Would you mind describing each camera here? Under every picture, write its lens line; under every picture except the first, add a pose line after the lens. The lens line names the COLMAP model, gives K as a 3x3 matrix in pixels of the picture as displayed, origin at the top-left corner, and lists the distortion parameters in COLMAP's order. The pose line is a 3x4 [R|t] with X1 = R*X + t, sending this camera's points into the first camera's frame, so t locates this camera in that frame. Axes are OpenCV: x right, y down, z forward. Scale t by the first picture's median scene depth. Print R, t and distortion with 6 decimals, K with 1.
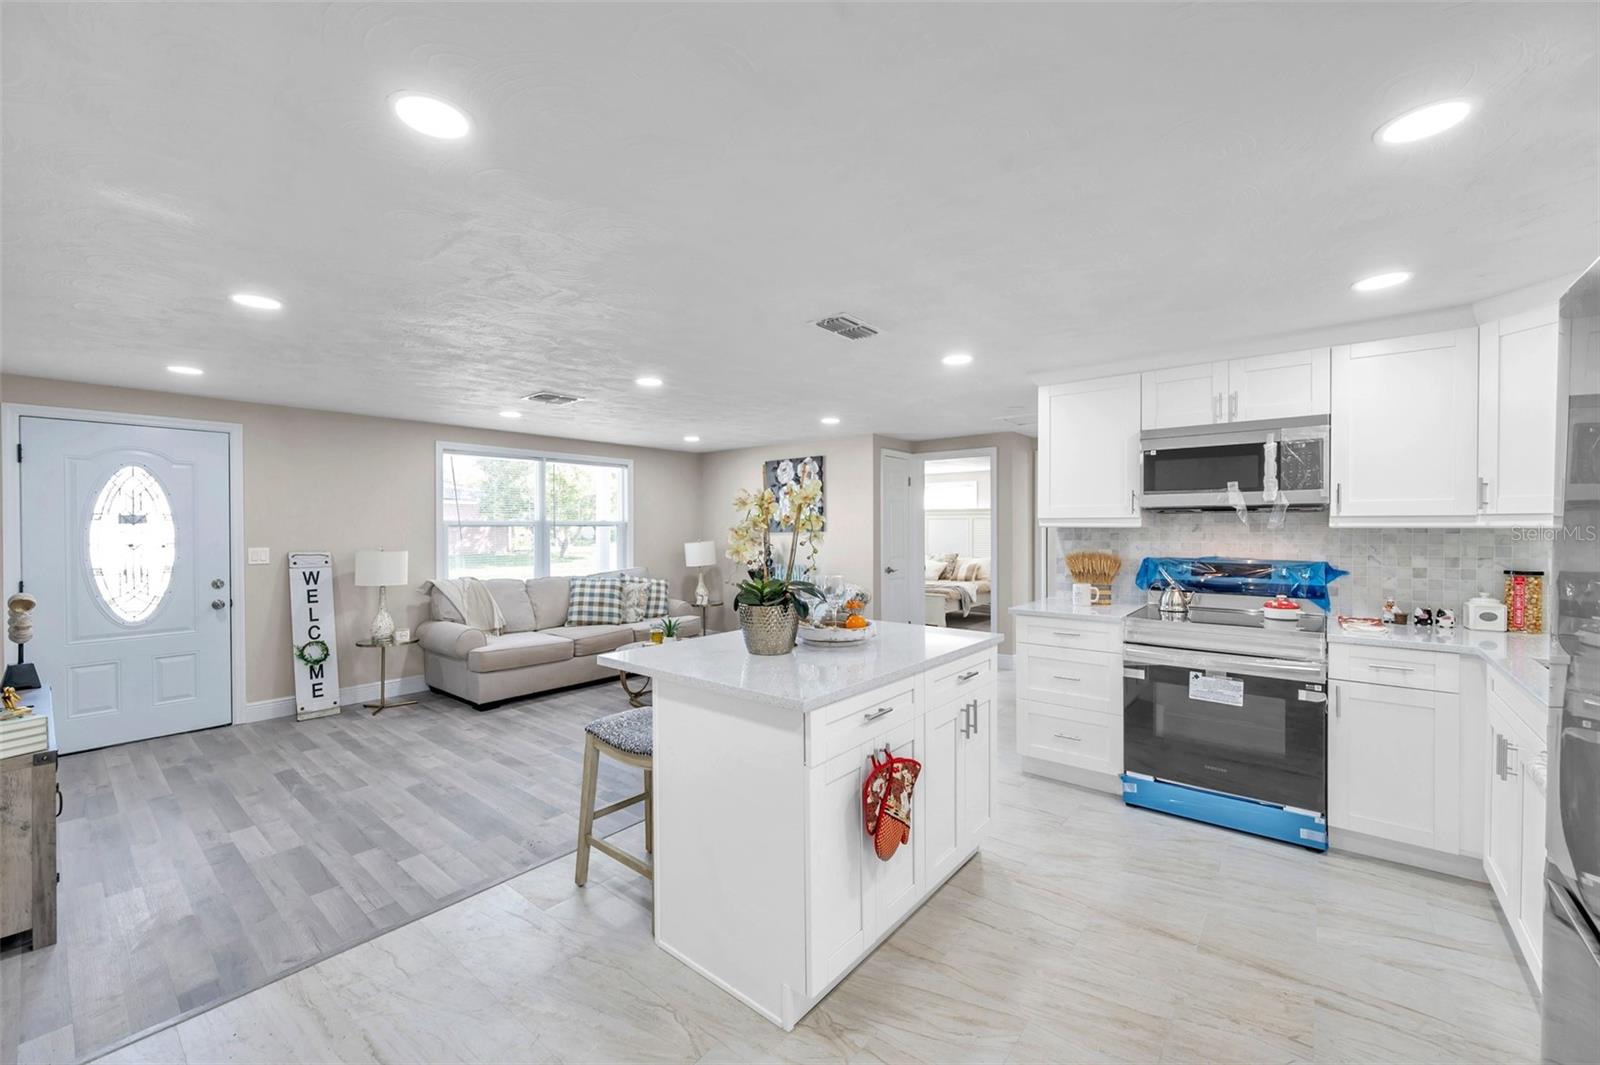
lens RADIAL K [[634.1, 0, 794.5], [0, 634.1, 531.2], [0, 0, 1]] dist [-0.000127, -0.000343]
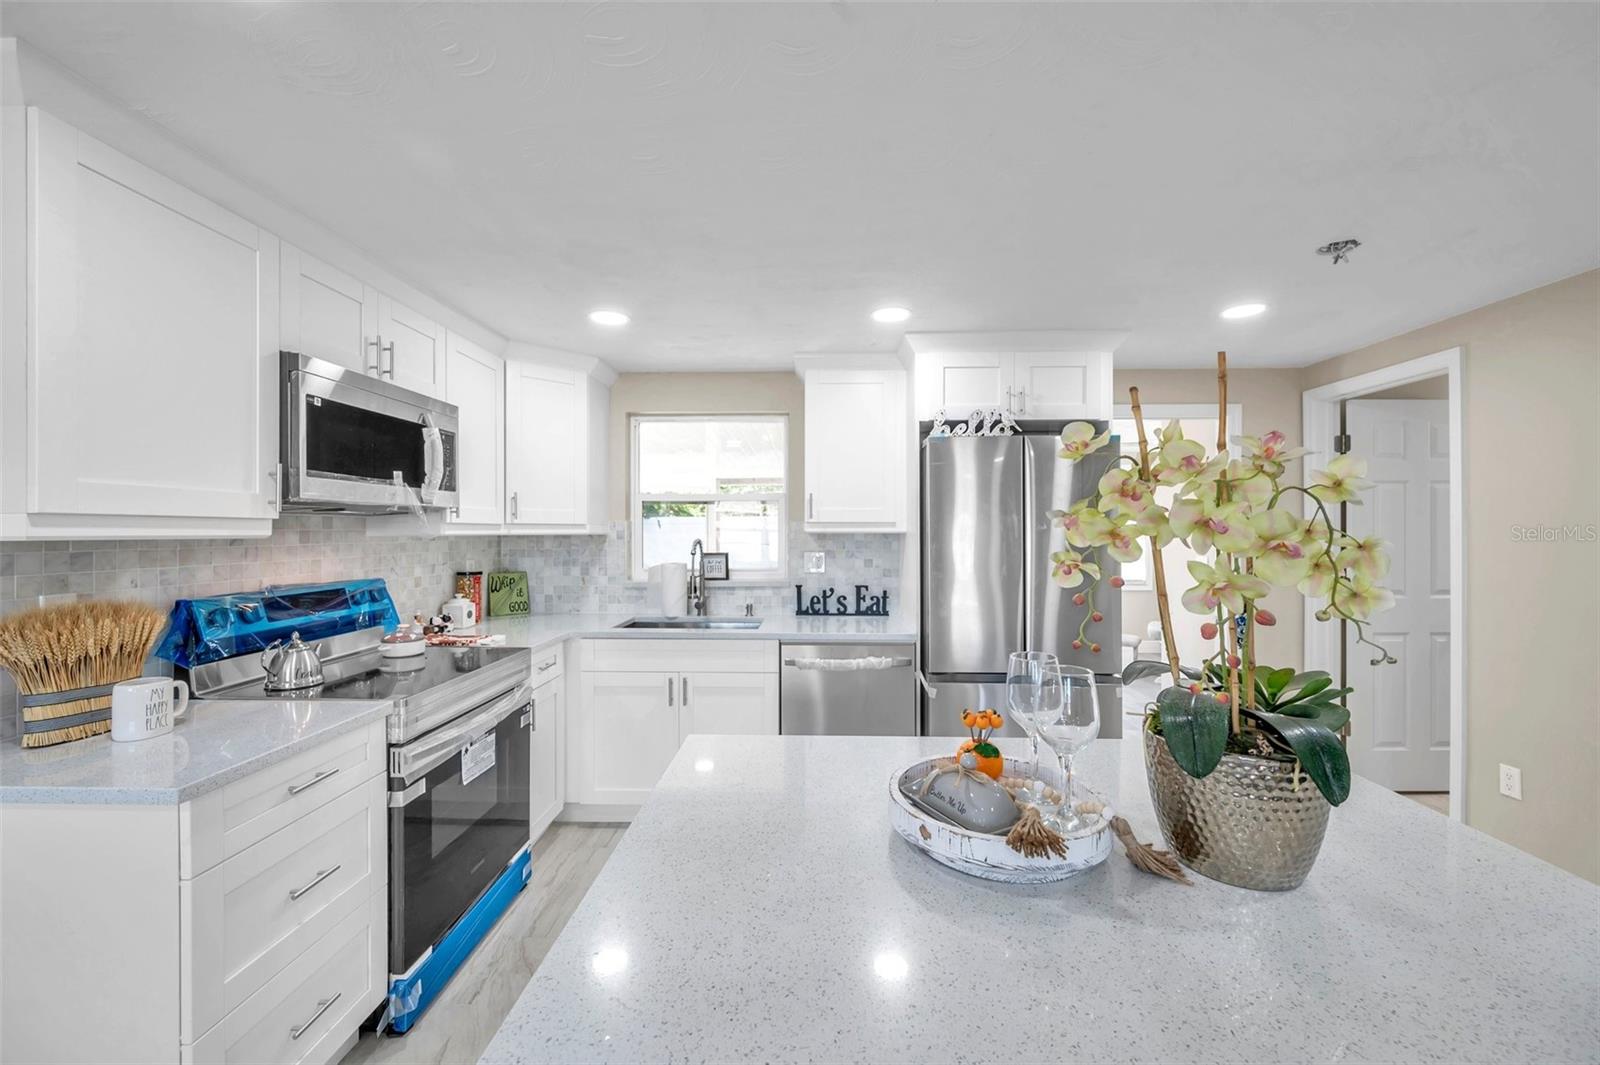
lens RADIAL K [[634.1, 0, 799.2], [0, 634.1, 530.1], [0, 0, 1]] dist [-0.000127, -0.000343]
pose [[-0.616413, 0.001473, 0.787422, -0.101019], [0.006479, 0.999974, 0.003201, -0.009518], [-0.787396, 0.007075, -0.616406, 0.822330]]
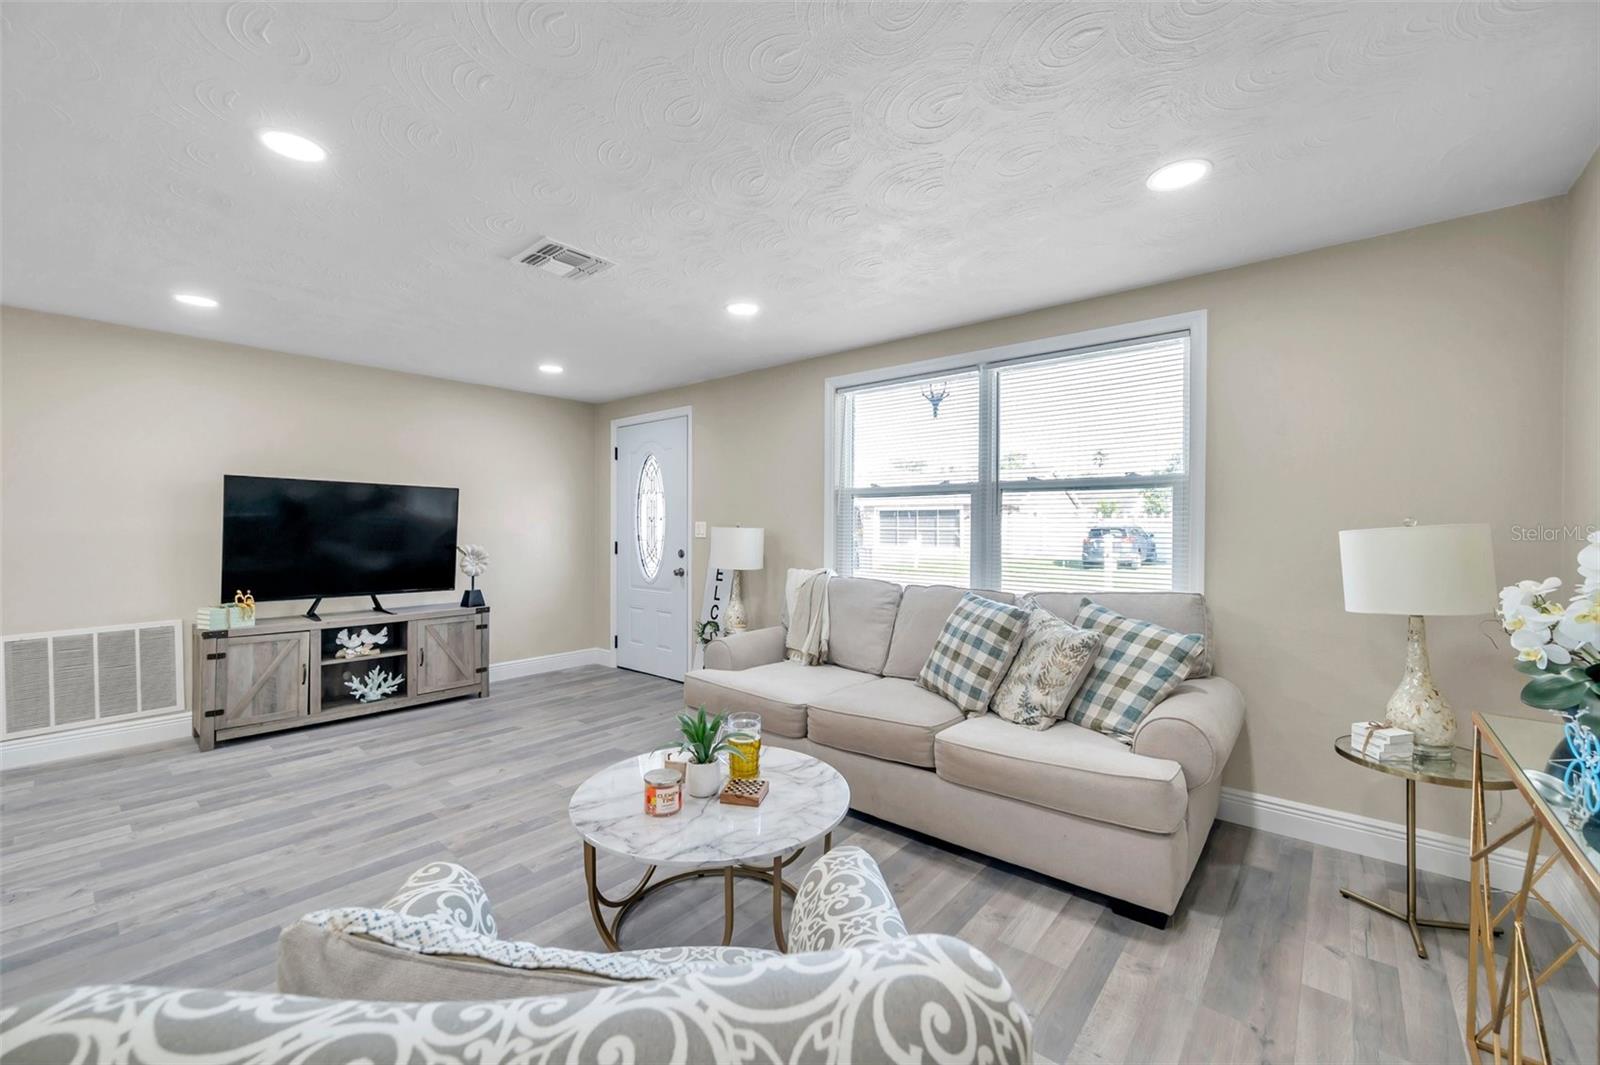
lens RADIAL K [[634.1, 0, 803.4], [0, 634.1, 528.3], [0, 0, 1]] dist [-0.000127, -0.000343]
pose [[-0.002703, 0.006090, -0.999978, 0.223601], [-0.008837, 0.999942, 0.006114, 0.031640], [0.999957, 0.008853, -0.002649, 1.314550]]
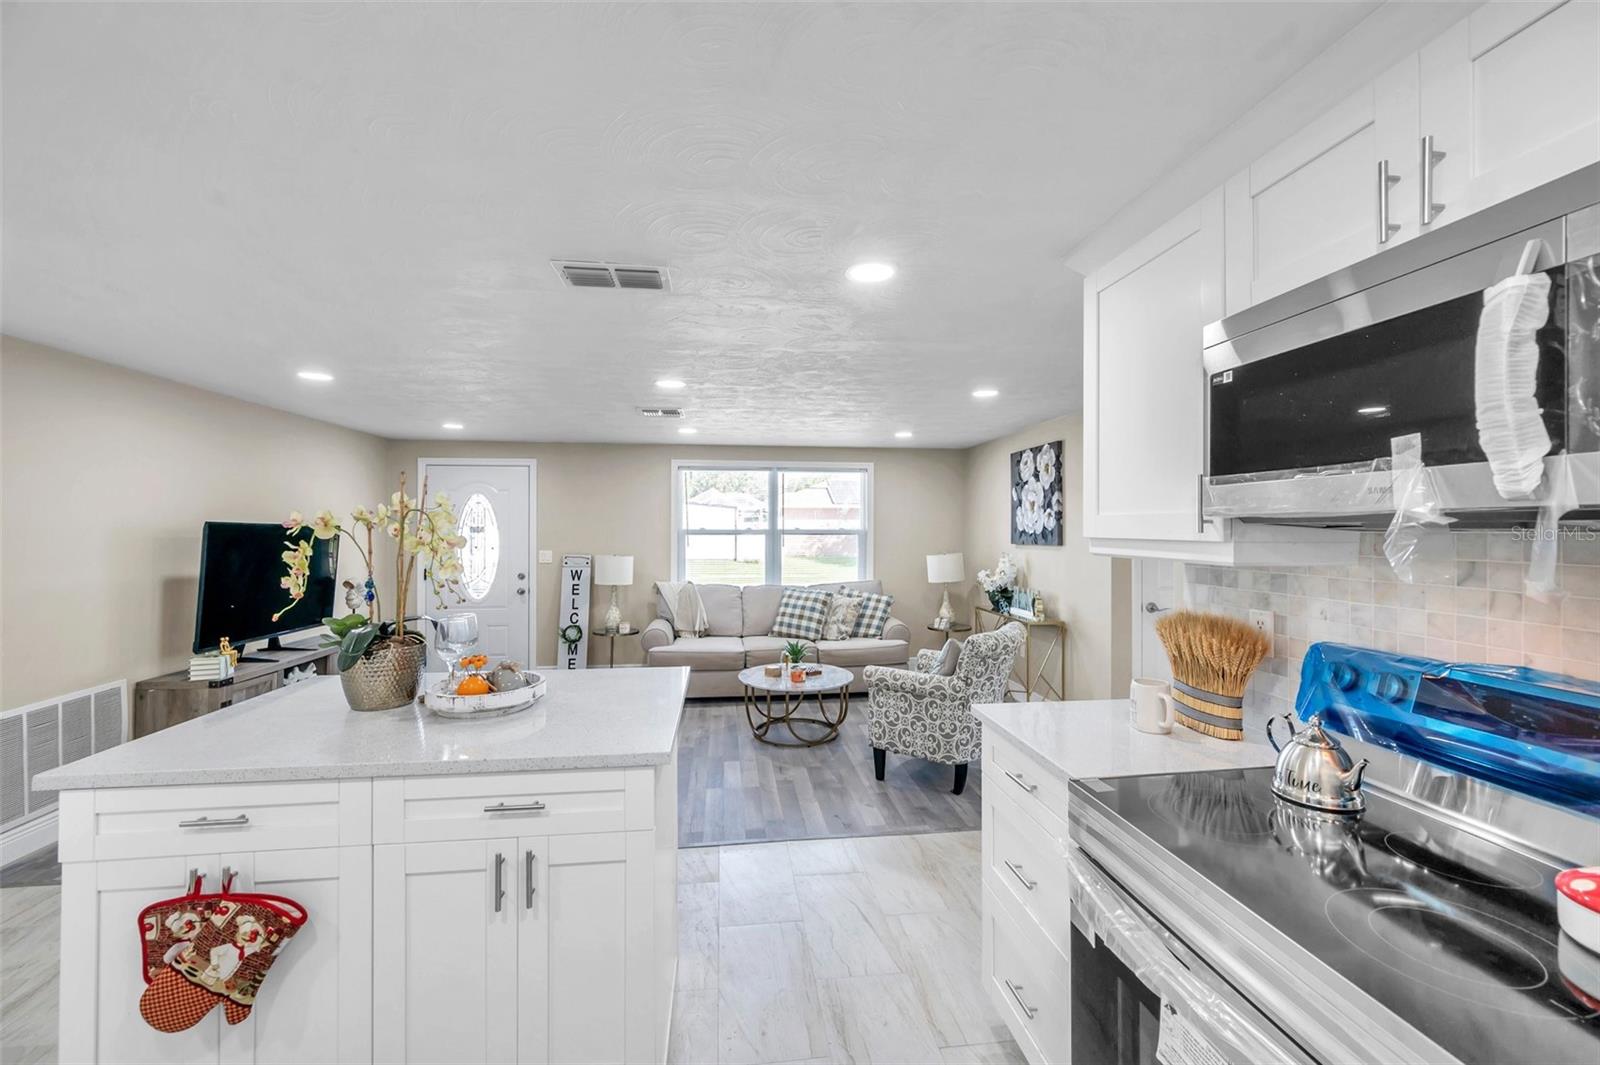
lens RADIAL K [[634.1, 0, 798.5], [0, 634.1, 524.4], [0, 0, 1]] dist [-0.000127, -0.000343]
pose [[0.726414, -0.002013, -0.687254, 0.522221], [-0.007184, 0.999919, -0.010523, -0.022232], [0.687220, 0.012581, 0.726341, 0.438856]]
